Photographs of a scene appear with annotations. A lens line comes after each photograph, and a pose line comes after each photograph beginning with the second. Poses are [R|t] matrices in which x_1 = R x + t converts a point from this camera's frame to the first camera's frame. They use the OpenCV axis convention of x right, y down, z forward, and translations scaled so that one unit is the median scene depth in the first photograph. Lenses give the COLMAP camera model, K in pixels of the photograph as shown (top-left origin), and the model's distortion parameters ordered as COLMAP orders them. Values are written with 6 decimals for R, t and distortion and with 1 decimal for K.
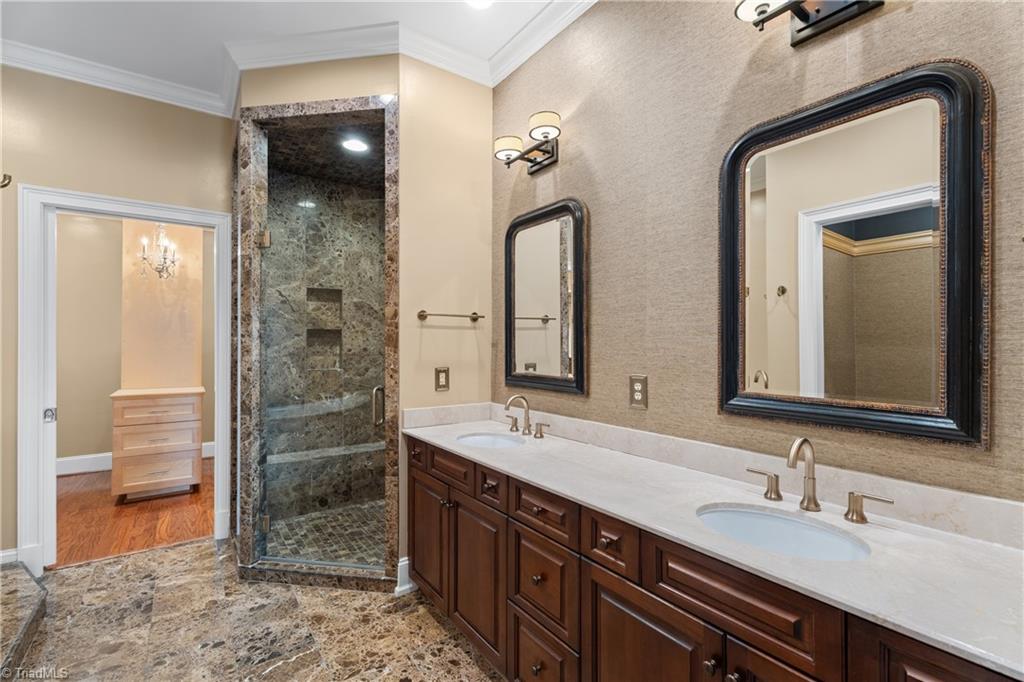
lens RADIAL K [[453.2, 0, 509.2], [0, 453.2, 342.9], [0, 0, 1]] dist [0.003912, 0.000095]
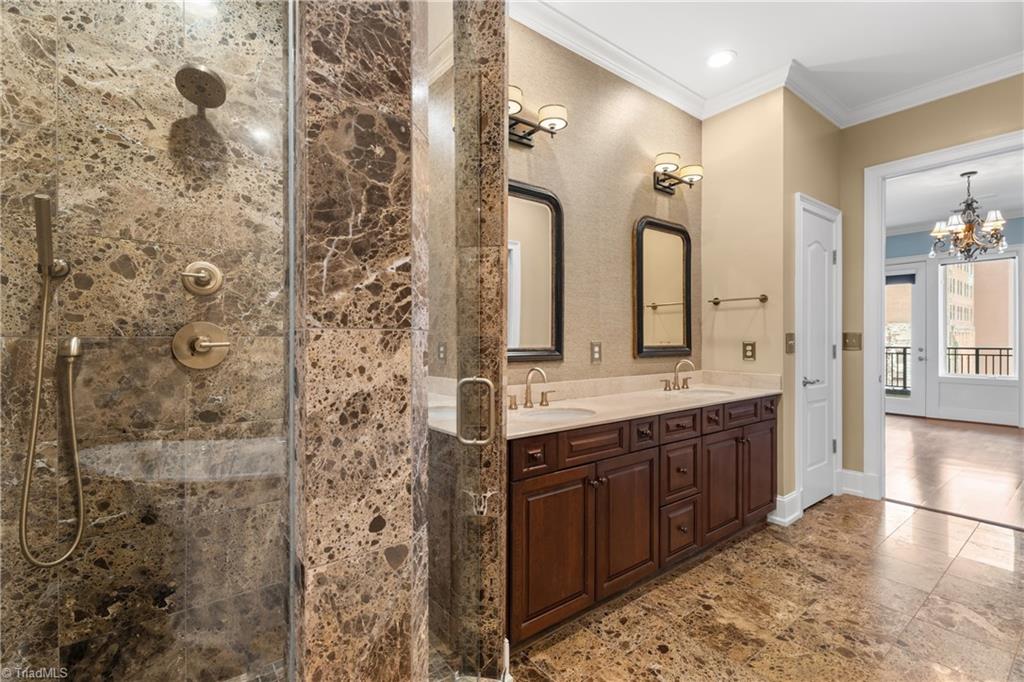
lens RADIAL K [[453.2, 0, 509.2], [0, 453.2, 342.9], [0, 0, 1]] dist [0.003912, 0.000095]
pose [[-0.028909, 0.001918, 0.999580, -1.163439], [0.001189, 0.999998, -0.001884, 0.078337], [-0.999581, 0.001134, -0.028911, 1.312815]]
